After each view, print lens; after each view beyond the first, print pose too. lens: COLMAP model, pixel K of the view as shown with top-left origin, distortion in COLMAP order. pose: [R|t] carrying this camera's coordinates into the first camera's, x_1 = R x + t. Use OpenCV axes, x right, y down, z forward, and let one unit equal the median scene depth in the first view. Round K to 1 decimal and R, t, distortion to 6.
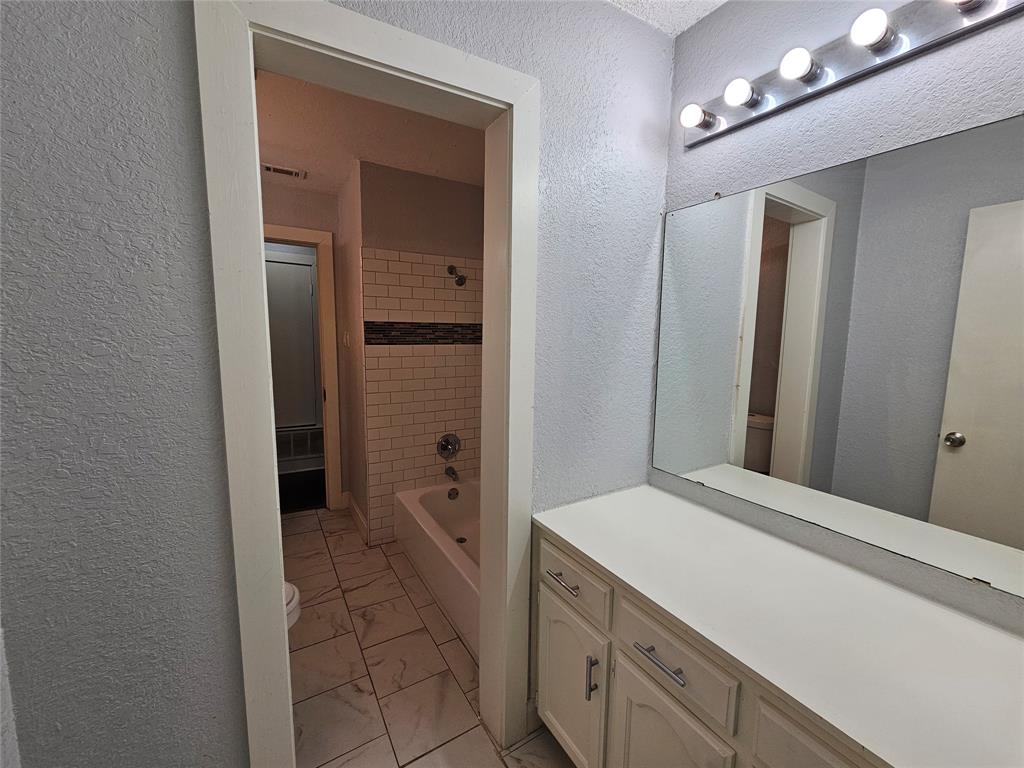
lens RADIAL K [[418.9, 0, 520.0], [0, 418.9, 382.6], [0, 0, 1]] dist [-0.000756, 0.000186]
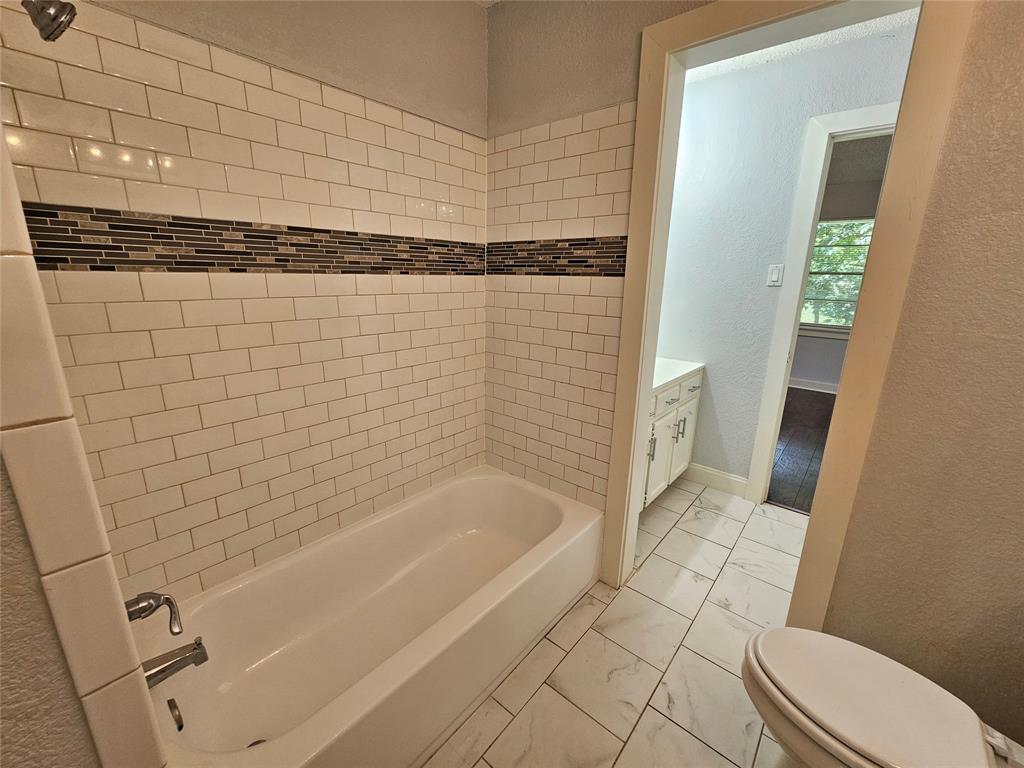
lens RADIAL K [[418.9, 0, 514.4], [0, 418.9, 379.9], [0, 0, 1]] dist [-0.000756, 0.000186]
pose [[-0.303619, -0.252617, 0.918695, -0.518184], [0.088935, 0.952488, 0.291301, -0.077650], [-0.948634, 0.170149, -0.266727, 0.817821]]
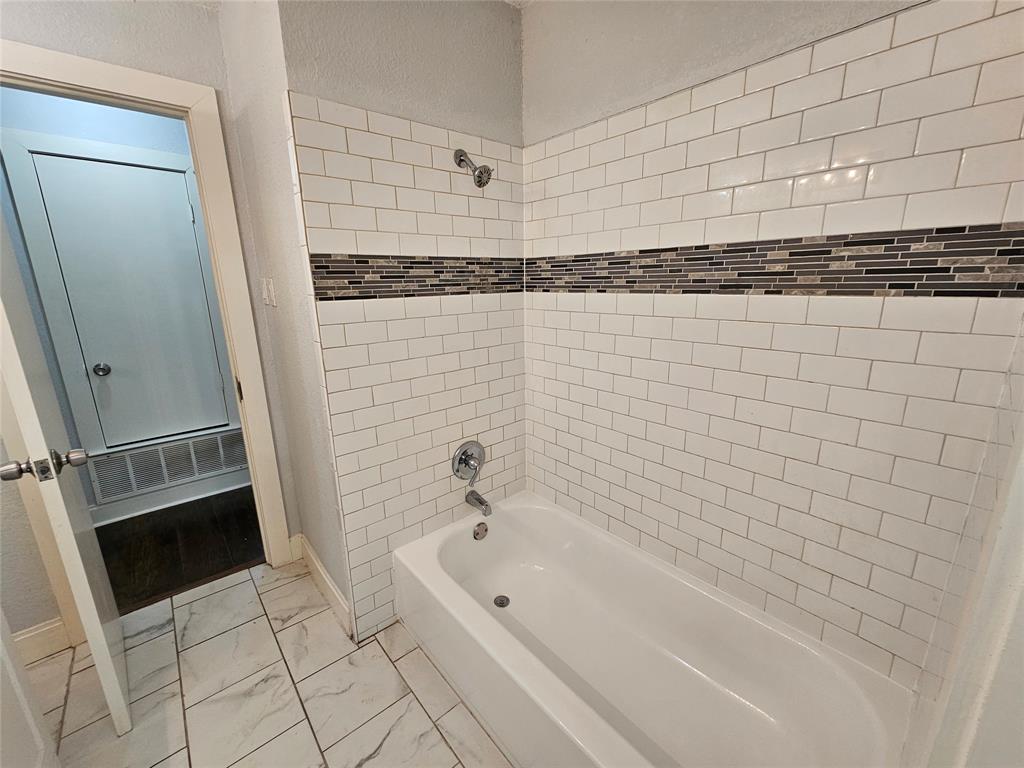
lens RADIAL K [[418.9, 0, 521.3], [0, 418.9, 381.6], [0, 0, 1]] dist [-0.000756, 0.000186]
pose [[0.984165, -0.071565, 0.162168, -0.195308], [0.051633, 0.990944, 0.123956, -0.039542], [-0.169570, -0.113620, 0.978947, 0.407060]]
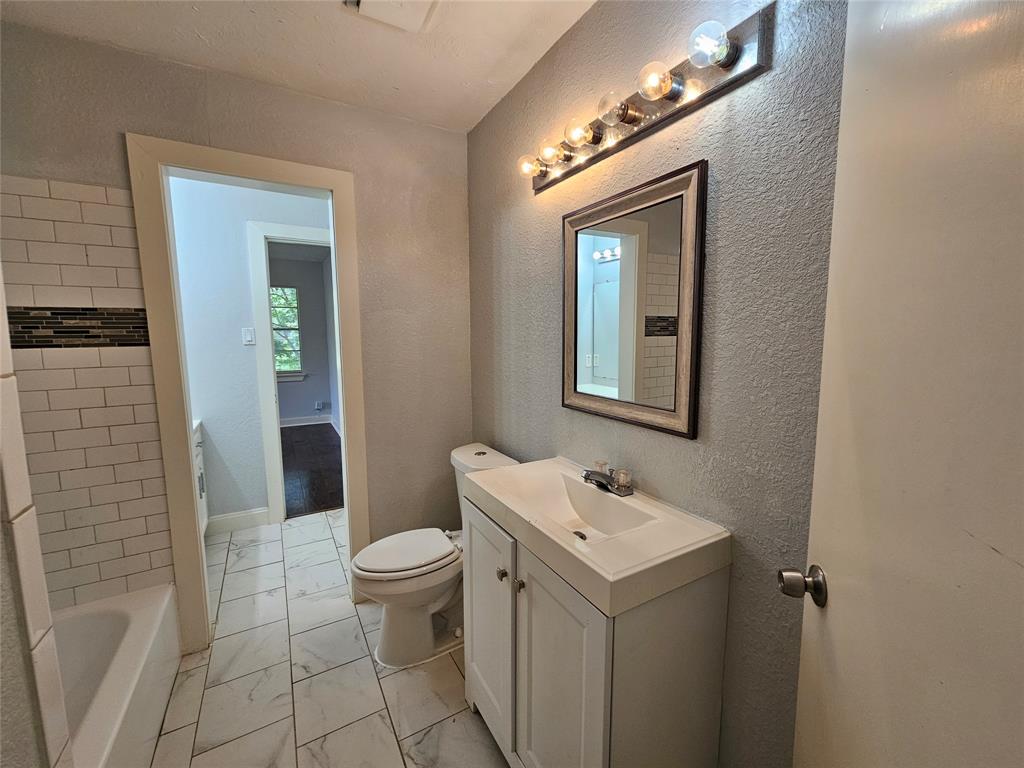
lens RADIAL K [[418.9, 0, 519.3], [0, 418.9, 379.7], [0, 0, 1]] dist [-0.000756, 0.000186]
pose [[-0.999695, -0.013234, 0.020831, -0.545015], [-0.008013, 0.972399, 0.233188, -0.127939], [-0.023342, 0.232950, -0.972209, 1.074808]]
